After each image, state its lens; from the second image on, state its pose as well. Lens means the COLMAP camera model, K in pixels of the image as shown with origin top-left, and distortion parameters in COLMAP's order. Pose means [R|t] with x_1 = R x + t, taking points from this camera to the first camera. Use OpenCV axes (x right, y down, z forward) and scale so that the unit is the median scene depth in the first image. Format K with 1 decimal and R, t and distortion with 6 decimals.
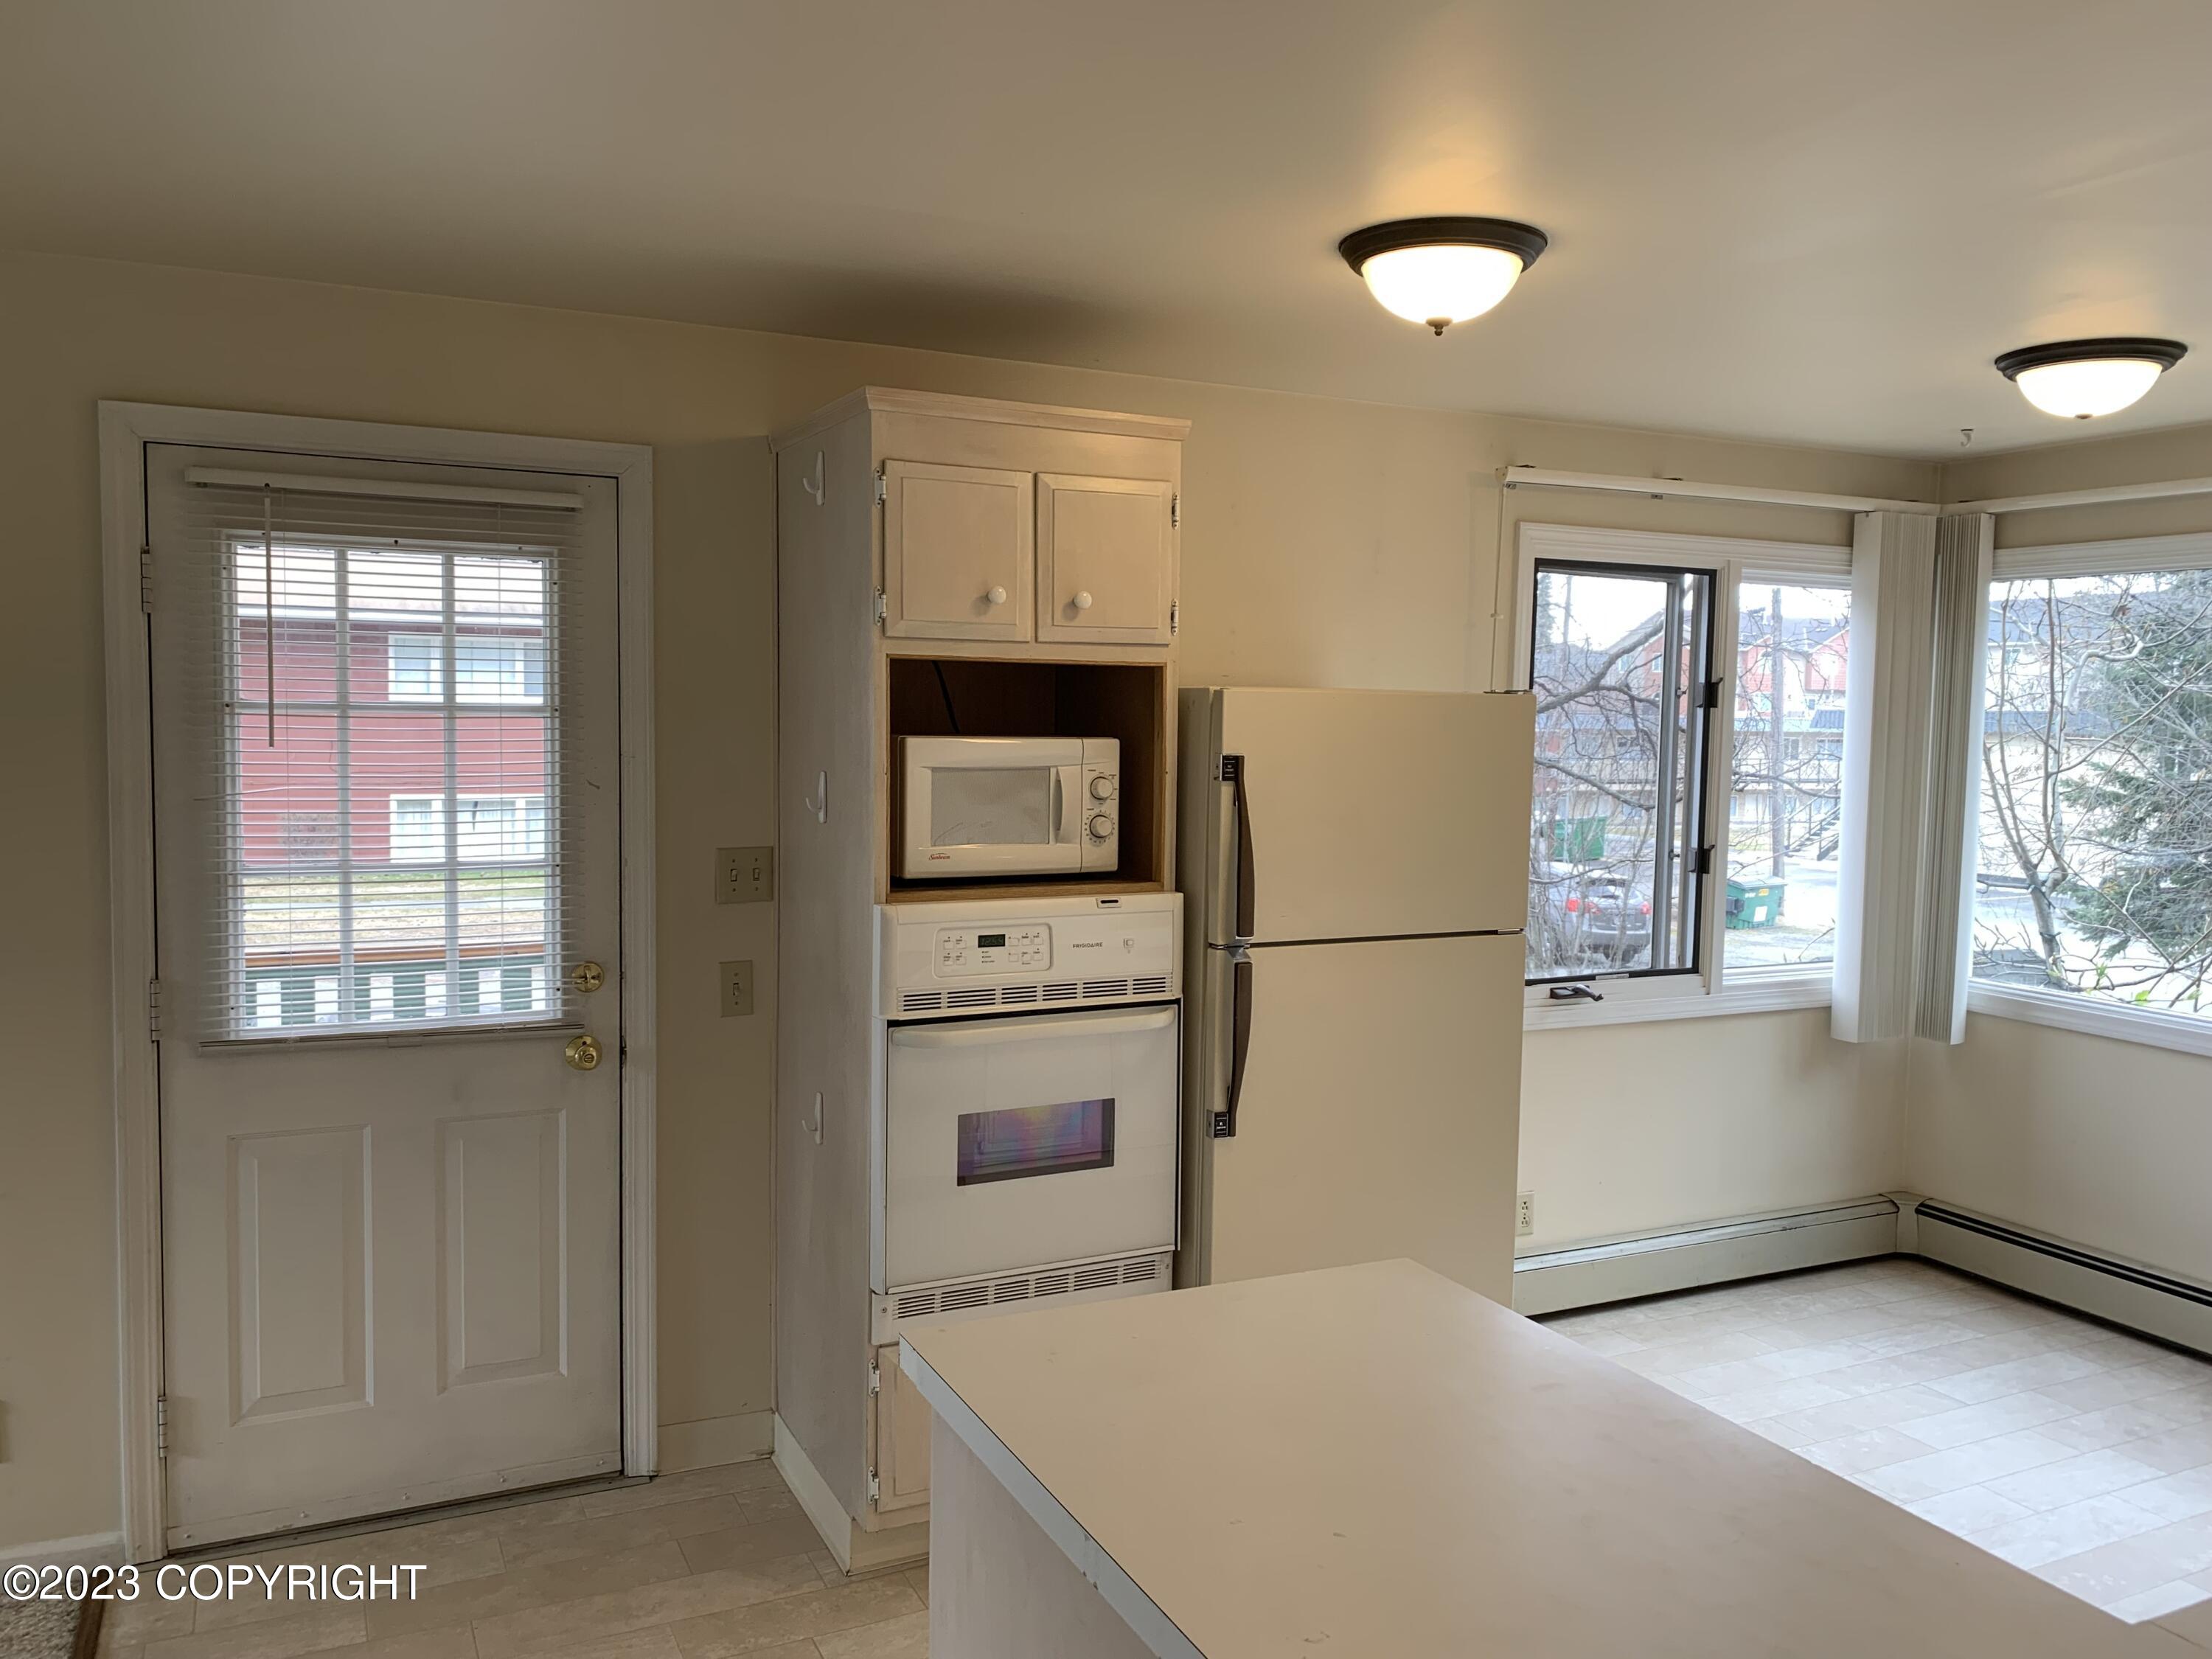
lens RADIAL K [[1670.2, 0, 1106.0], [0, 1670.2, 829.5], [0, 0, 1]] dist [0.081958, -0.153413]
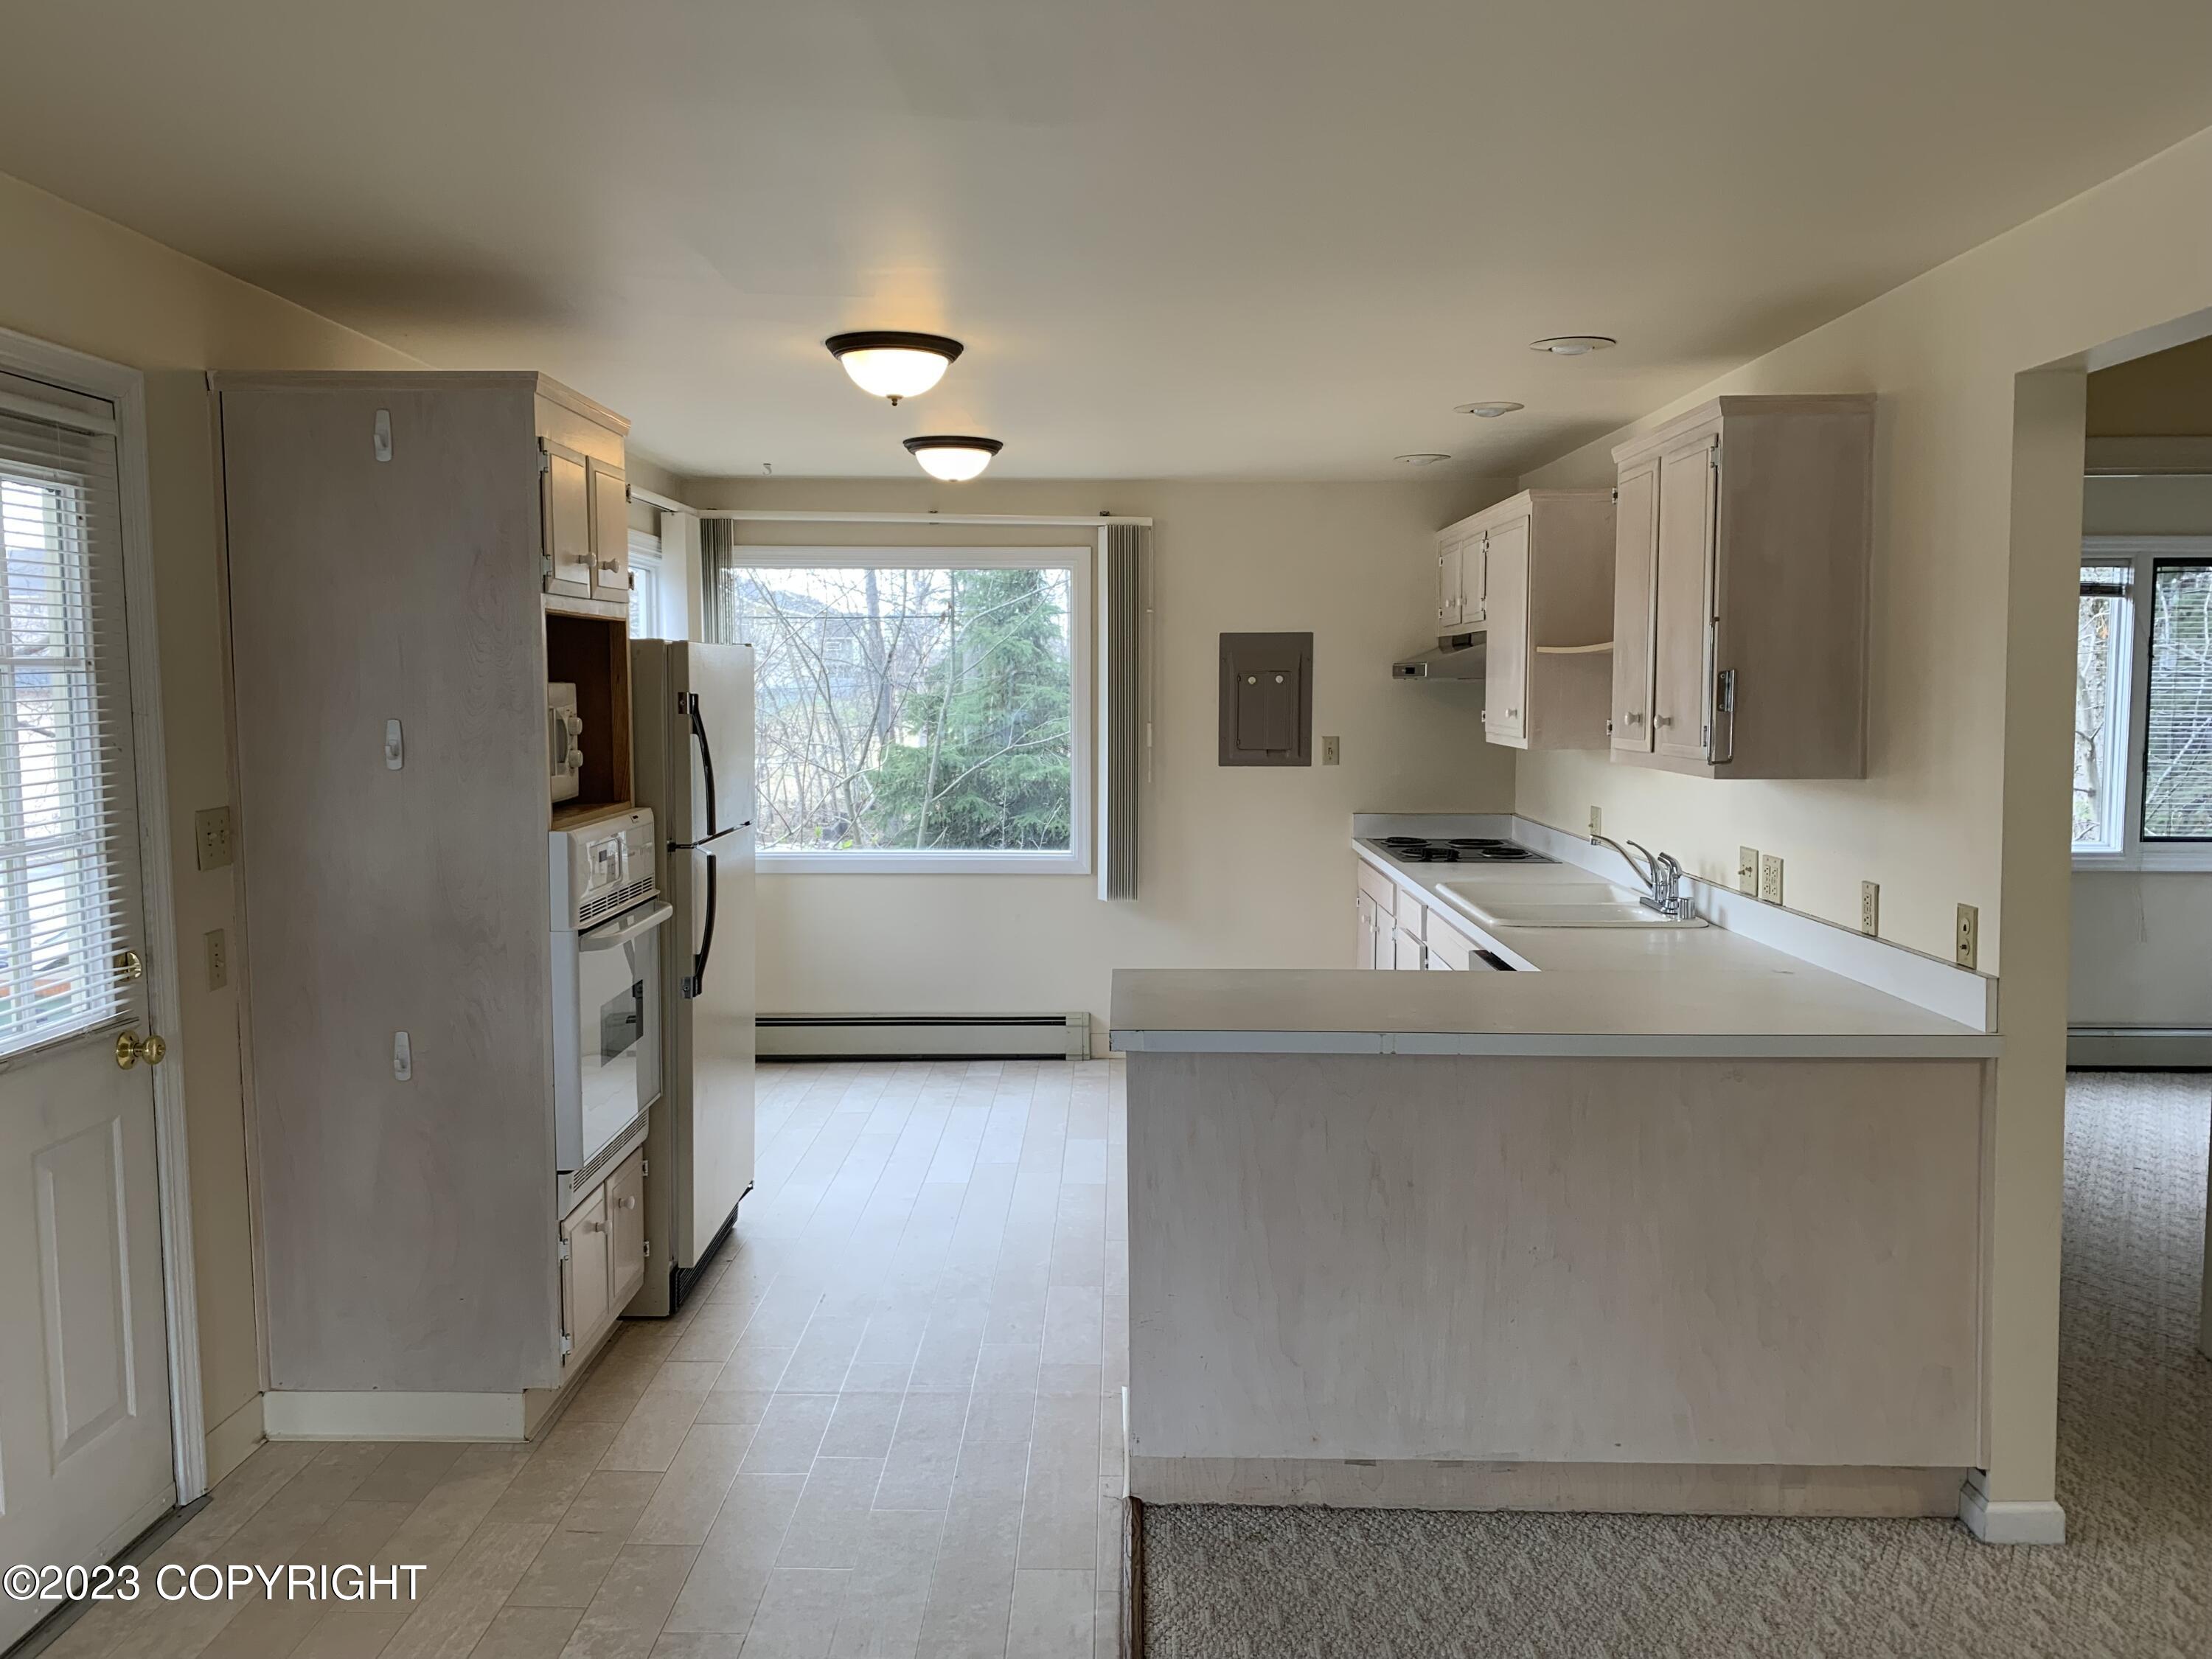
lens RADIAL K [[1670.2, 0, 1106.0], [0, 1670.2, 829.5], [0, 0, 1]] dist [0.081958, -0.153413]
pose [[0.441245, -0.096449, 0.892188, -0.882993], [0.073041, 0.994769, 0.071415, -0.009077], [-0.894409, 0.033654, 0.445982, 0.144234]]
